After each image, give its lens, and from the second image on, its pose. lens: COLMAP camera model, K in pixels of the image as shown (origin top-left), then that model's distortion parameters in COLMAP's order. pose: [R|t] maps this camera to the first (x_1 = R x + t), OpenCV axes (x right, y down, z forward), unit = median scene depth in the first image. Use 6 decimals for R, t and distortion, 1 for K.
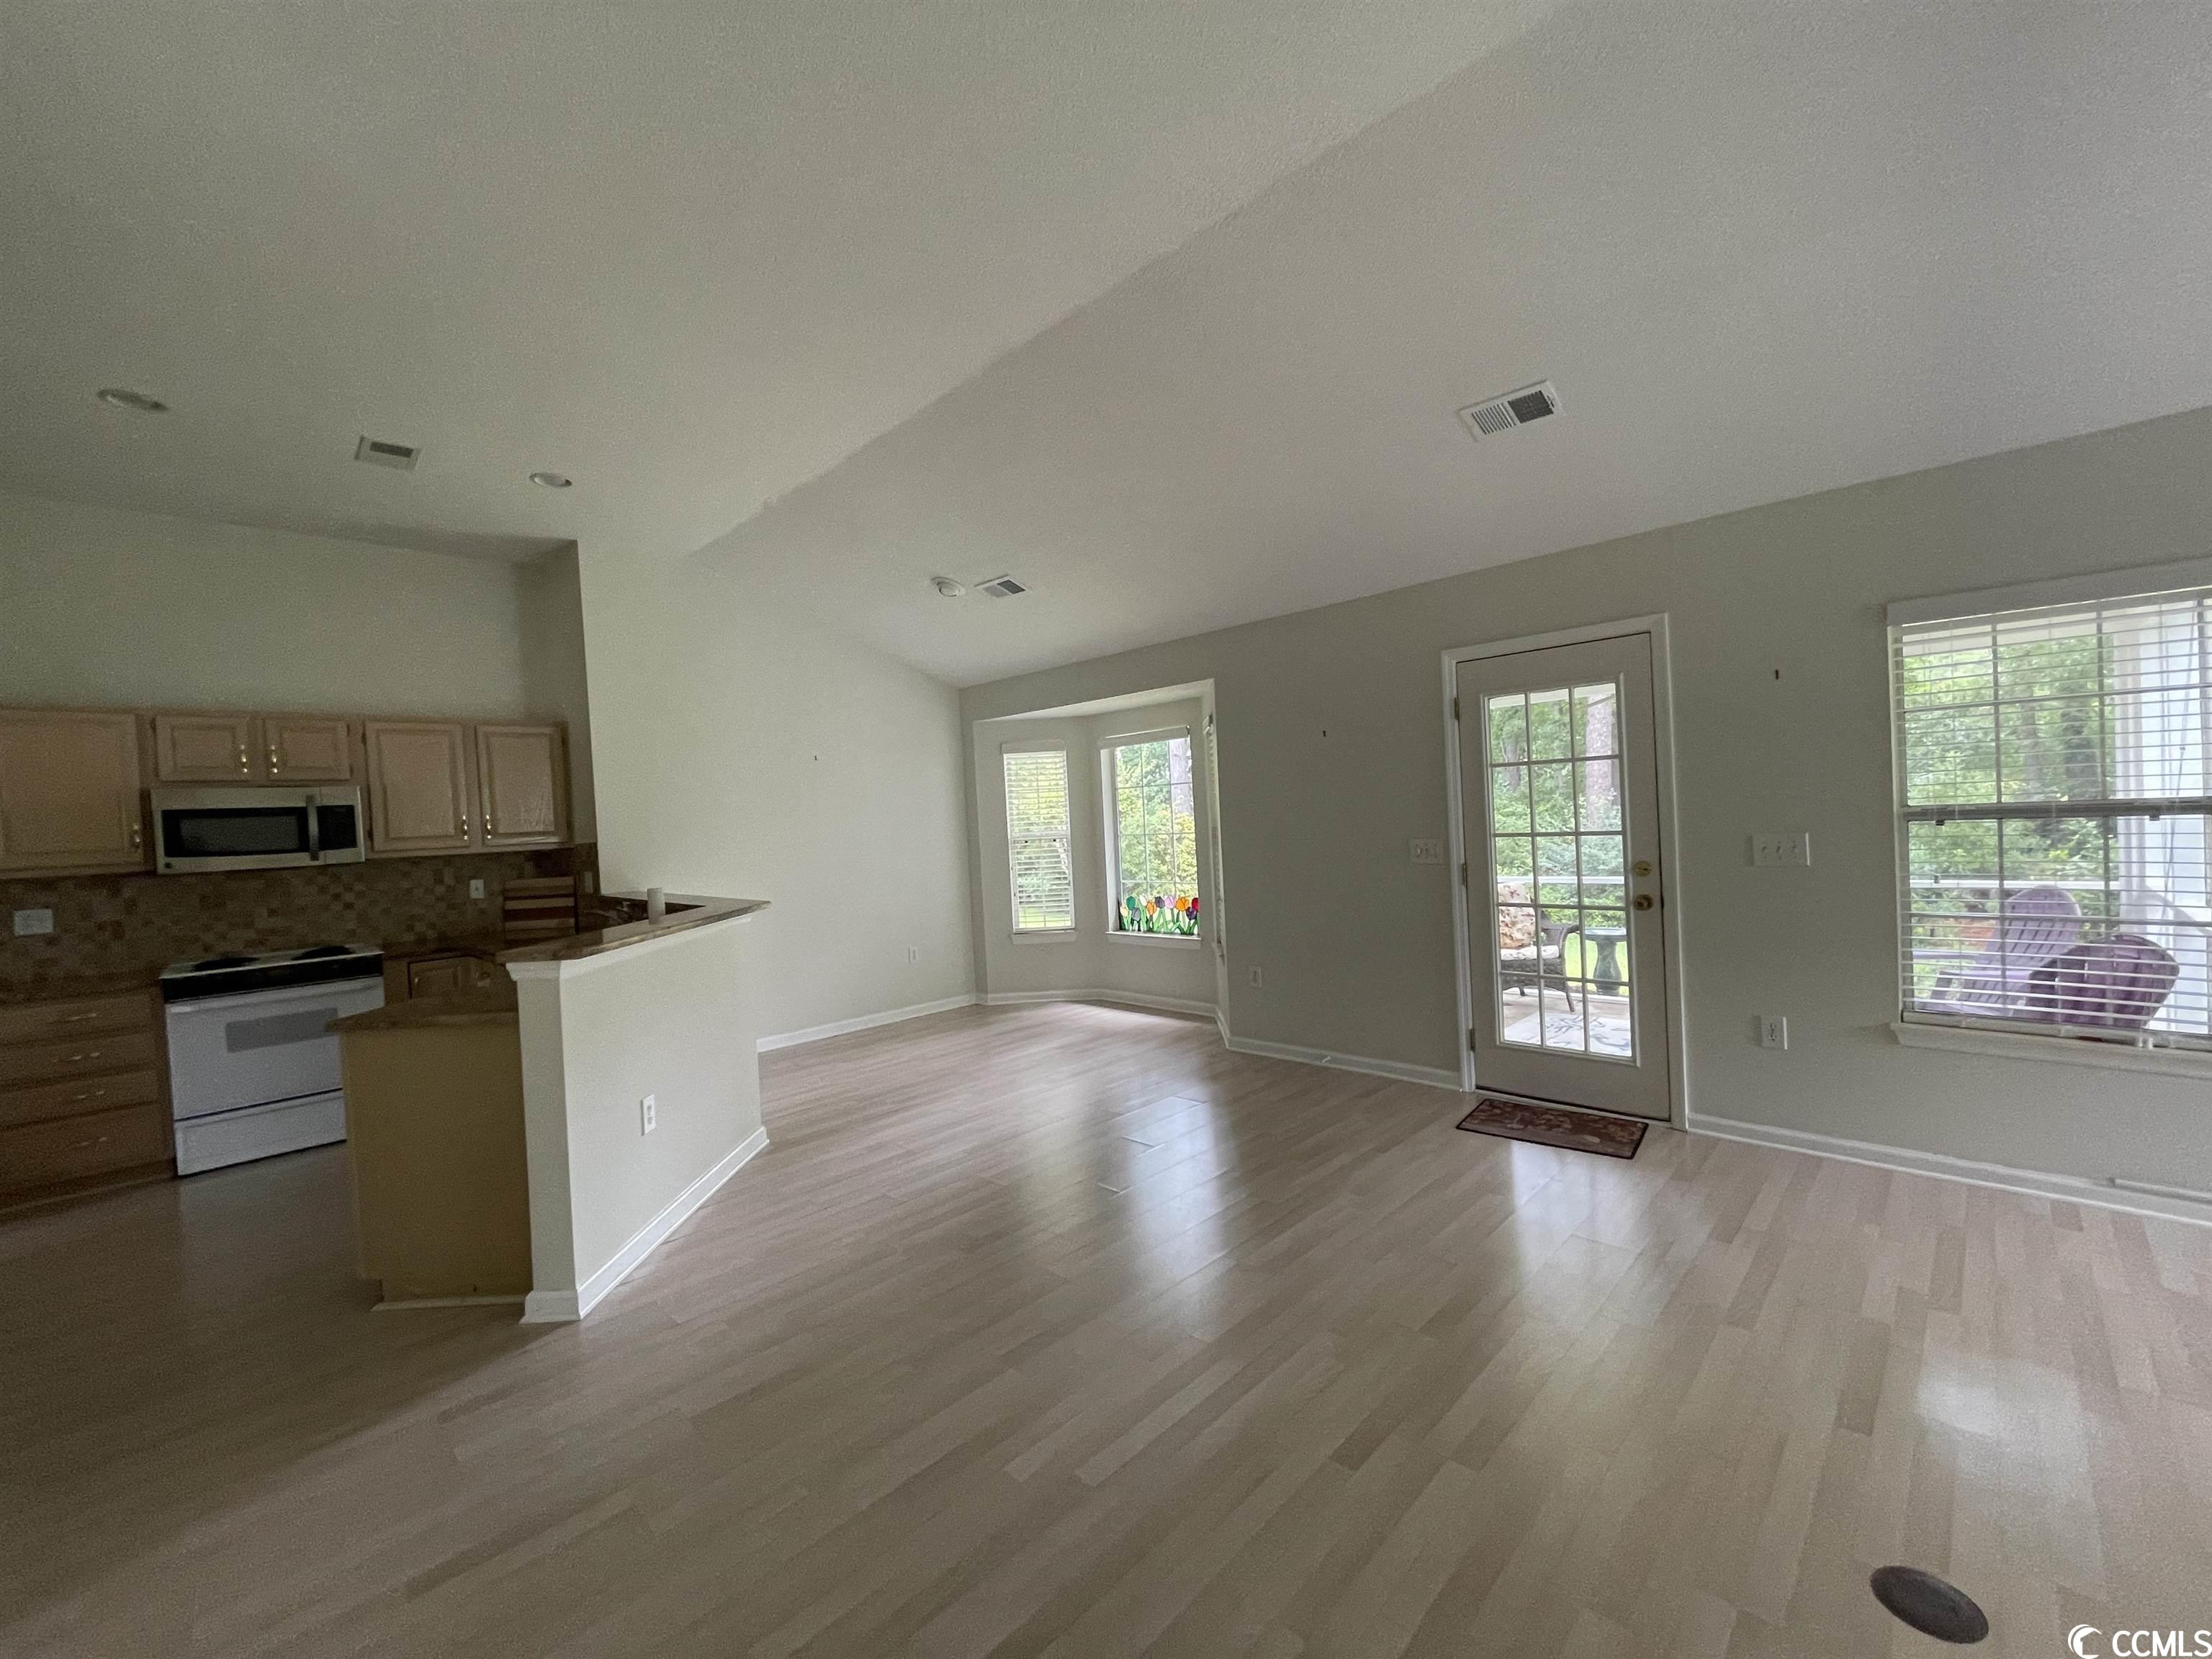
lens RADIAL K [[893.8, 0, 1109.4], [0, 893.8, 832.4], [0, 0, 1]] dist [-0.001598, -0.000218]
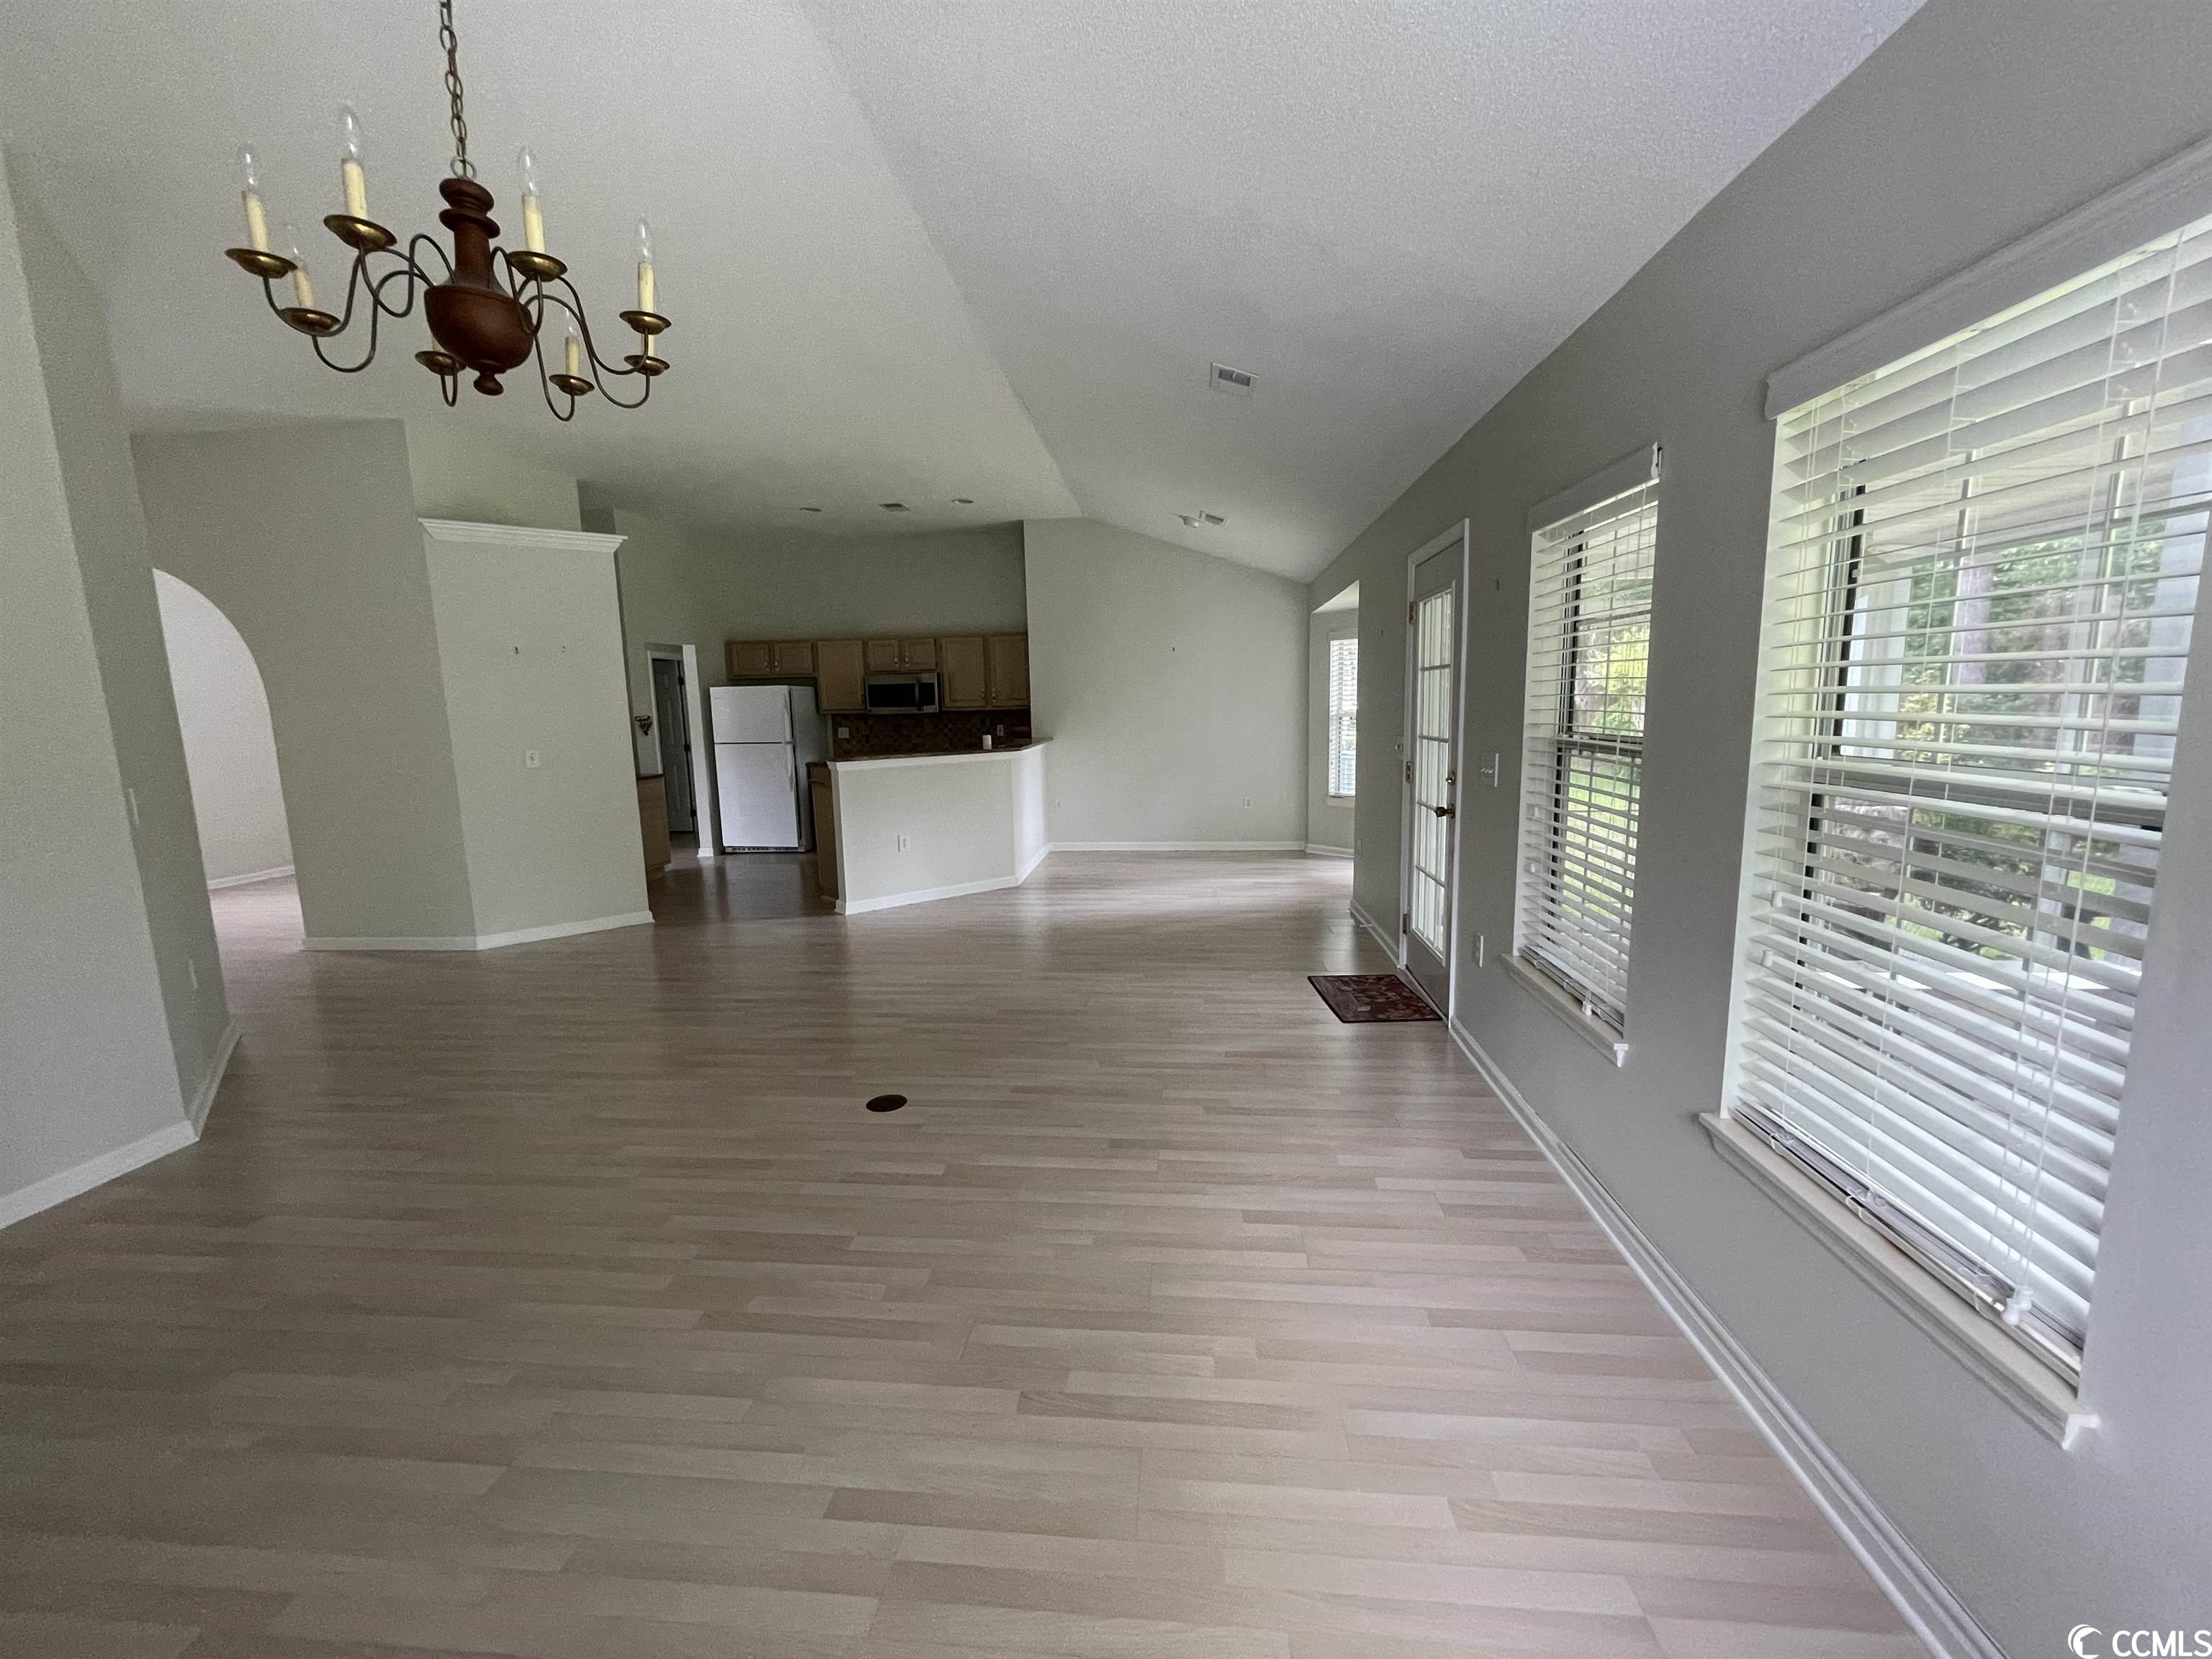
lens RADIAL K [[893.8, 0, 1104.7], [0, 893.8, 843.7], [0, 0, 1]] dist [-0.001598, -0.000218]
pose [[0.638067, 0.157630, -0.753673, 0.866423], [-0.021795, 0.982126, 0.186959, -0.055702], [0.769672, -0.102866, 0.630097, 0.027122]]
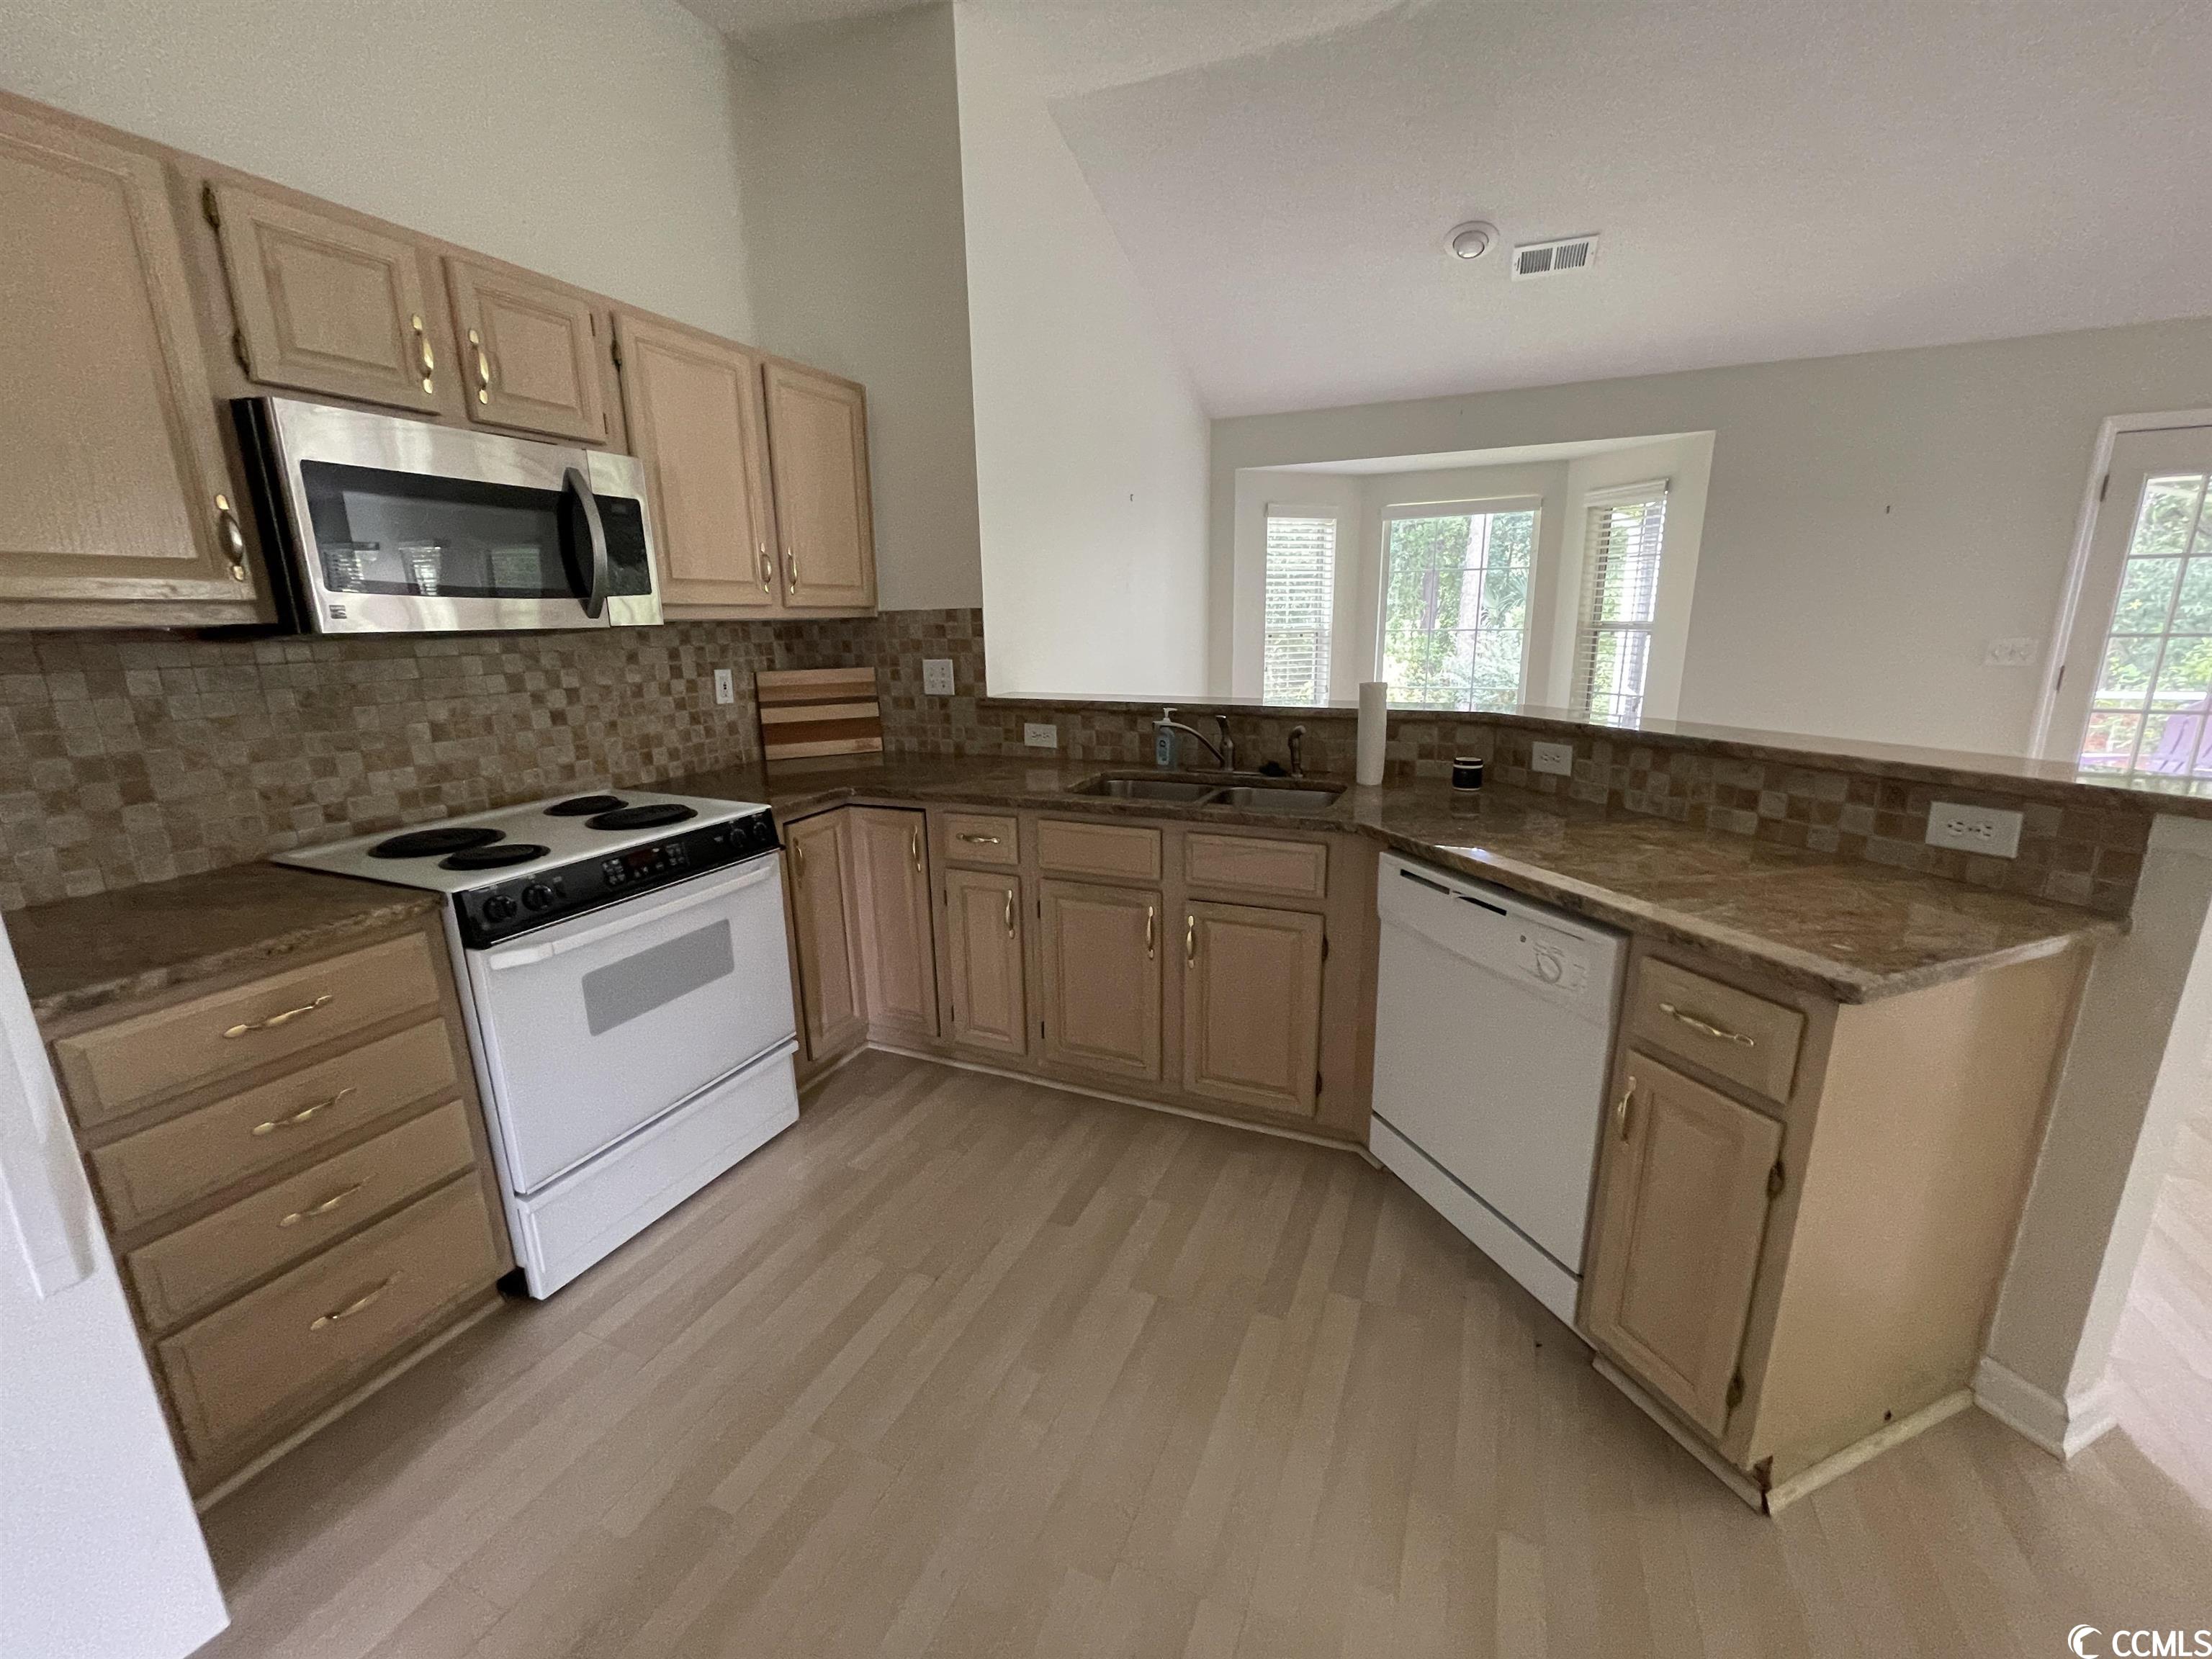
lens RADIAL K [[893.8, 0, 1105.8], [0, 893.8, 832.7], [0, 0, 1]] dist [-0.001598, -0.000218]
pose [[0.932250, -0.049690, 0.358387, -0.760309], [-0.025117, 0.979247, 0.201108, 0.037903], [-0.360942, -0.196485, 0.911655, 0.427790]]
